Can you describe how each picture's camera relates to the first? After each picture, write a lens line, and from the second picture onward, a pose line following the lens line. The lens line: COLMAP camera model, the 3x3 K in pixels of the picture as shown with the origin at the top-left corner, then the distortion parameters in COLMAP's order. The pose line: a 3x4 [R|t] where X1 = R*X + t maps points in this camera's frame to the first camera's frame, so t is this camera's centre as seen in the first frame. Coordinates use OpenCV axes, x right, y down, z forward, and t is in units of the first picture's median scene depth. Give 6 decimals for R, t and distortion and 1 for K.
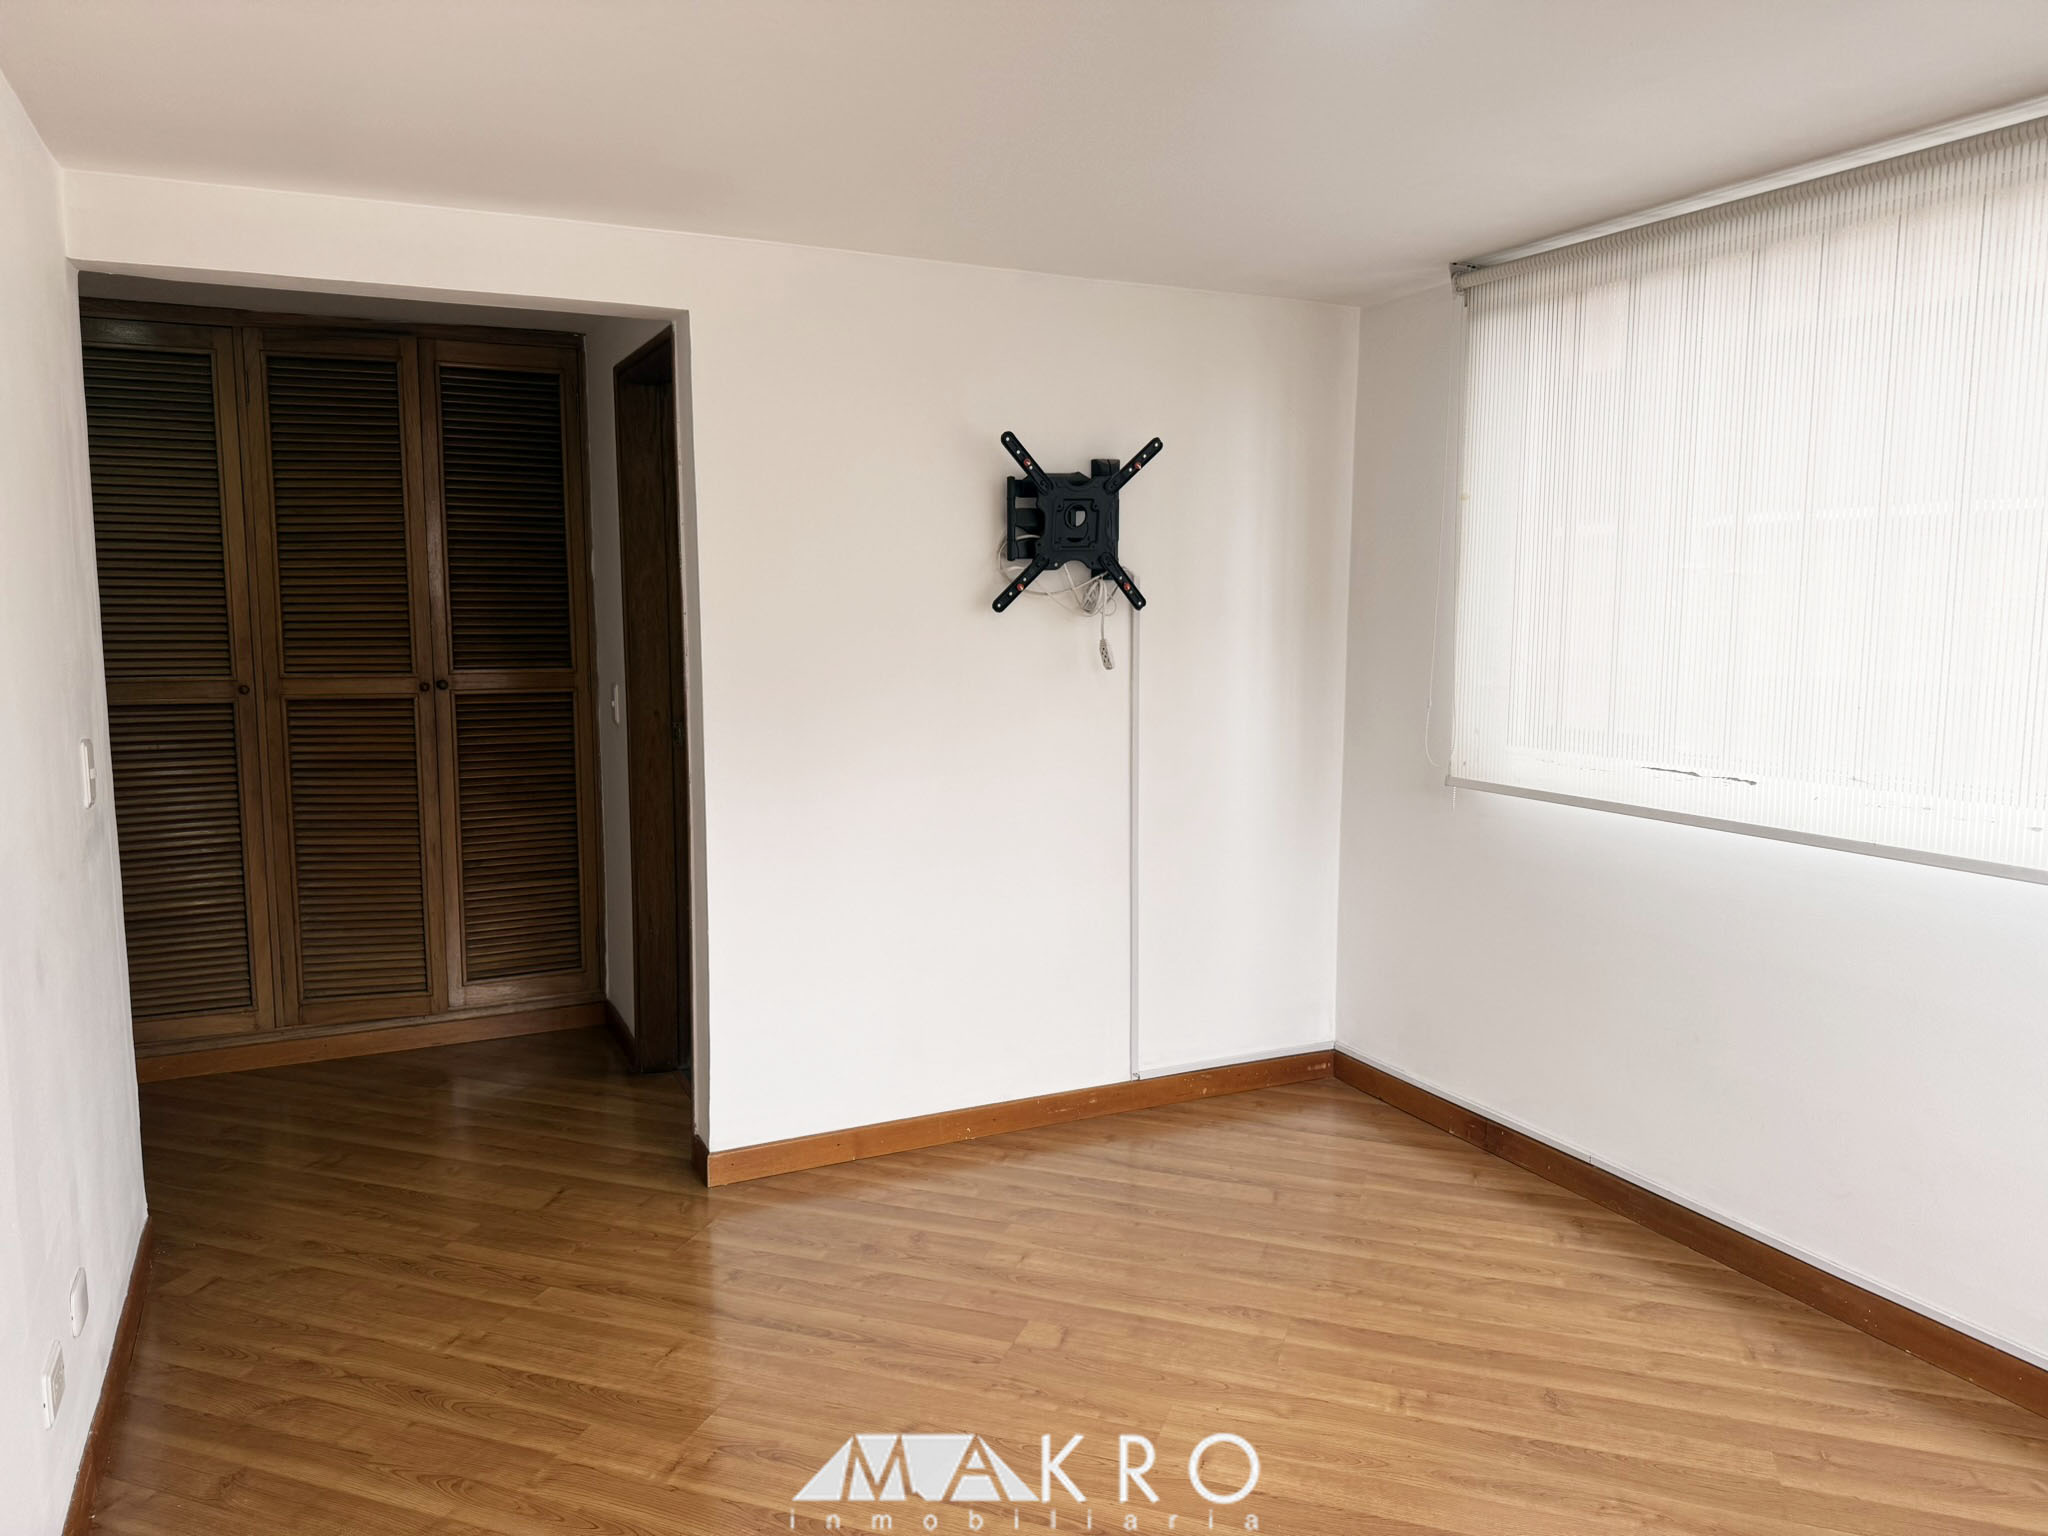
lens RADIAL K [[1461.8, 0, 1010.8], [0, 1461.8, 778.1], [0, 0, 1]] dist [0.069055, -0.075954]
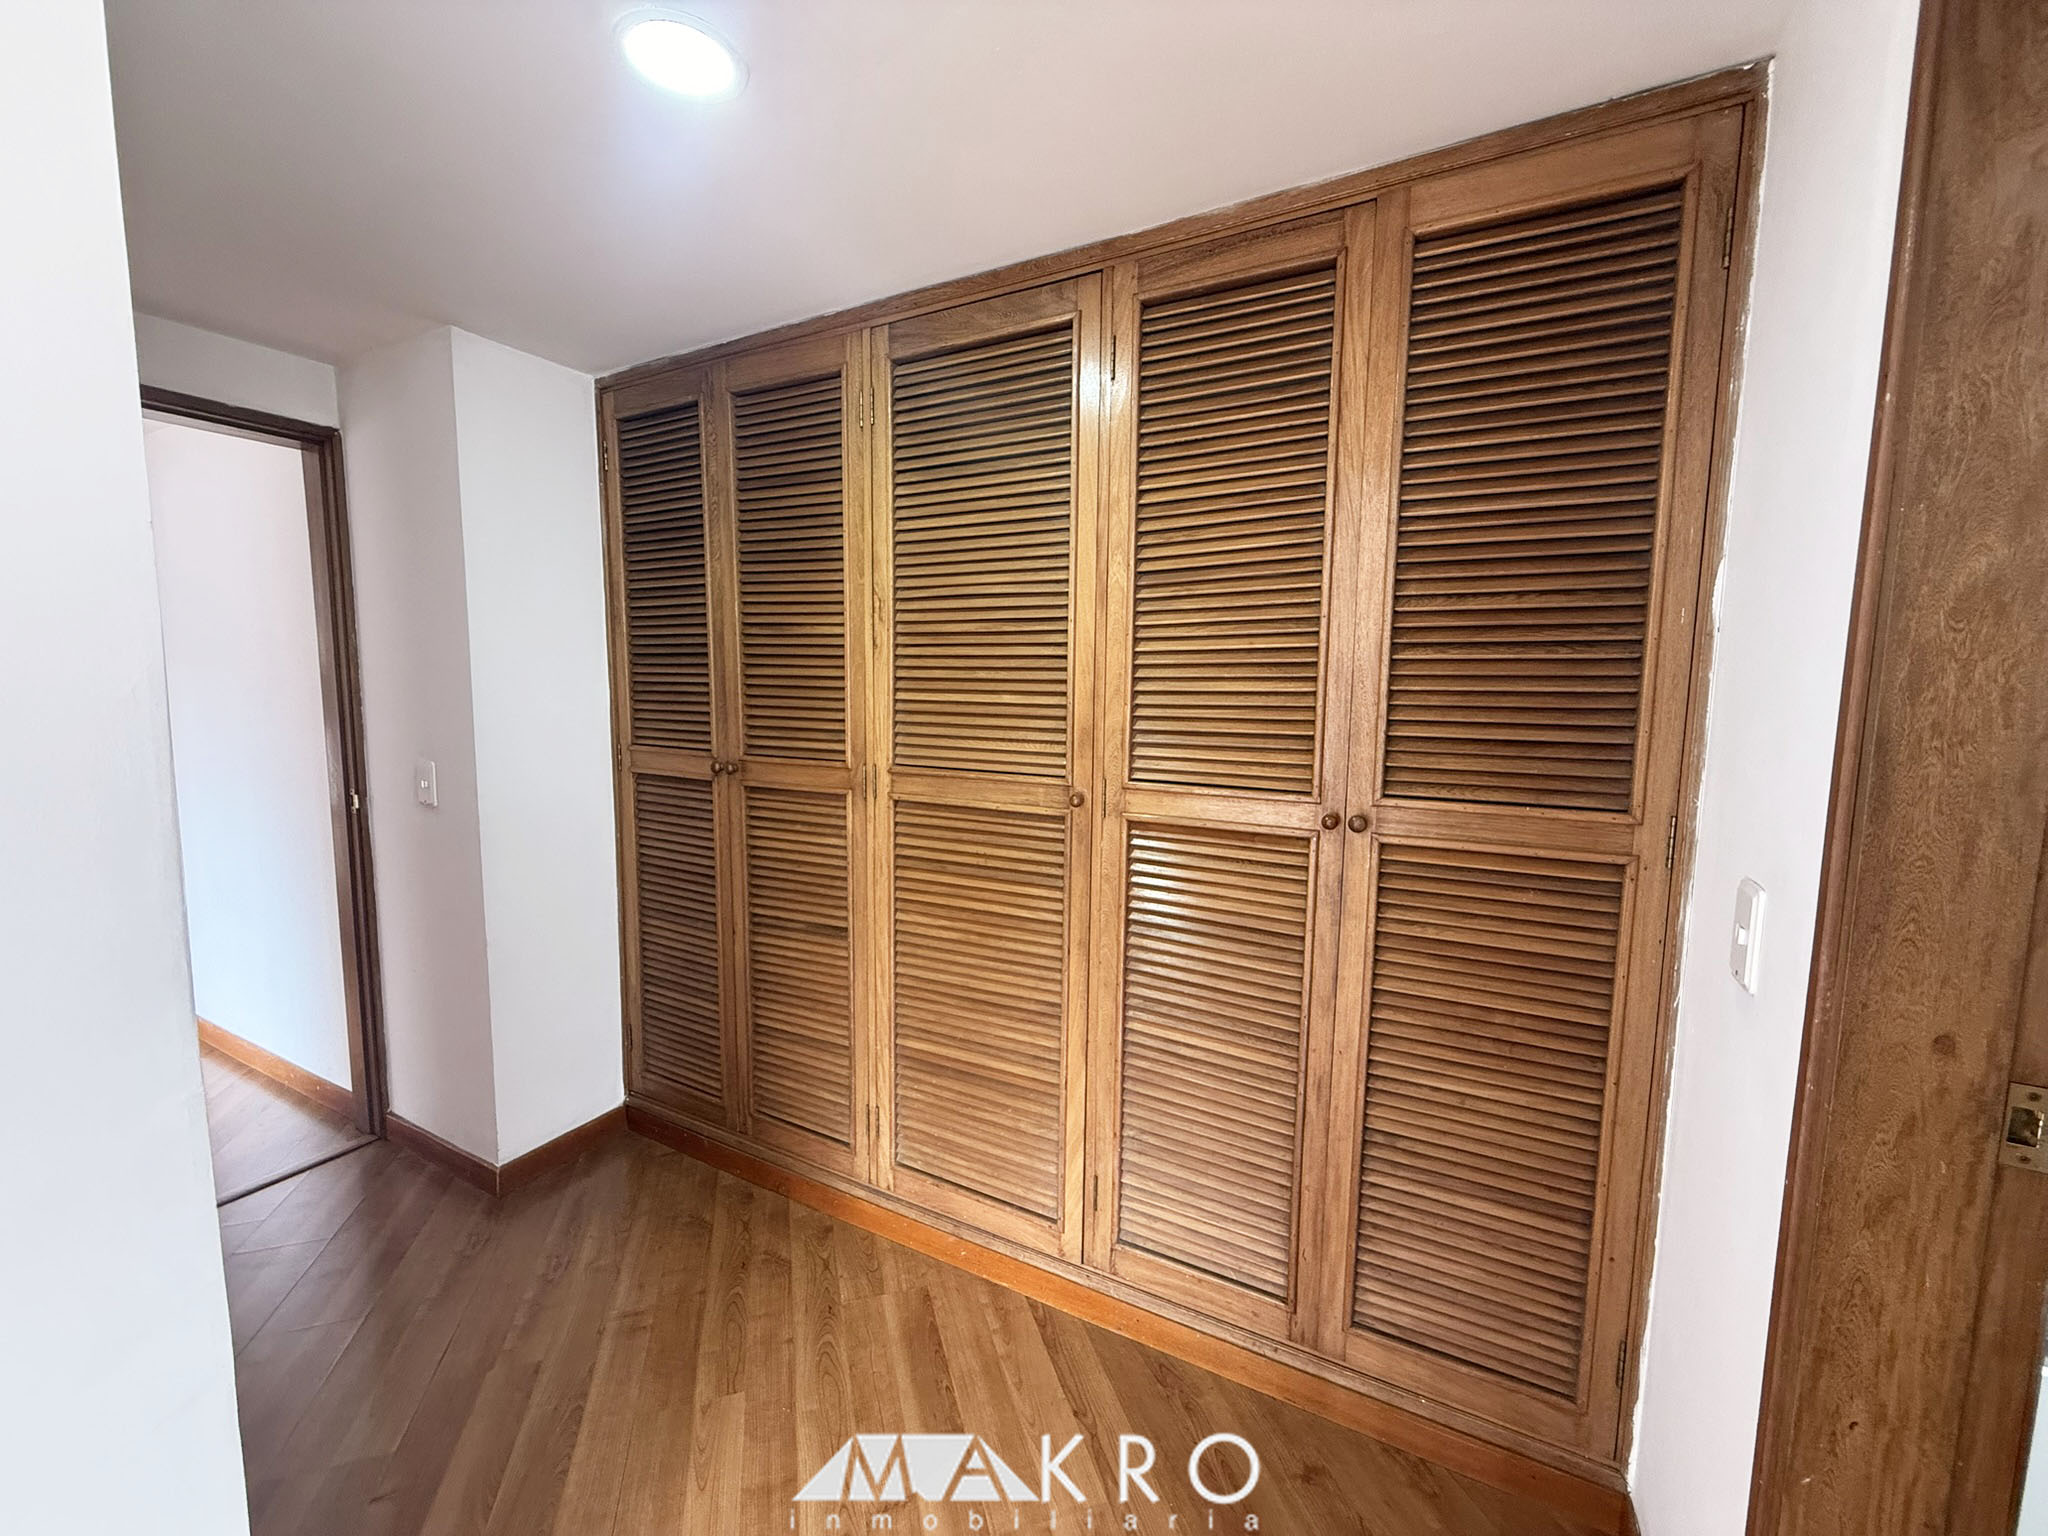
lens RADIAL K [[816.2, 0, 1018.8], [0, 816.2, 768.8], [0, 0, 1]] dist [0.002437, 0.000064]
pose [[0.583822, 0.087305, -0.807174, -0.210803], [-0.114519, 0.993117, 0.024586, -0.077182], [0.803764, 0.078083, 0.589802, 0.713064]]
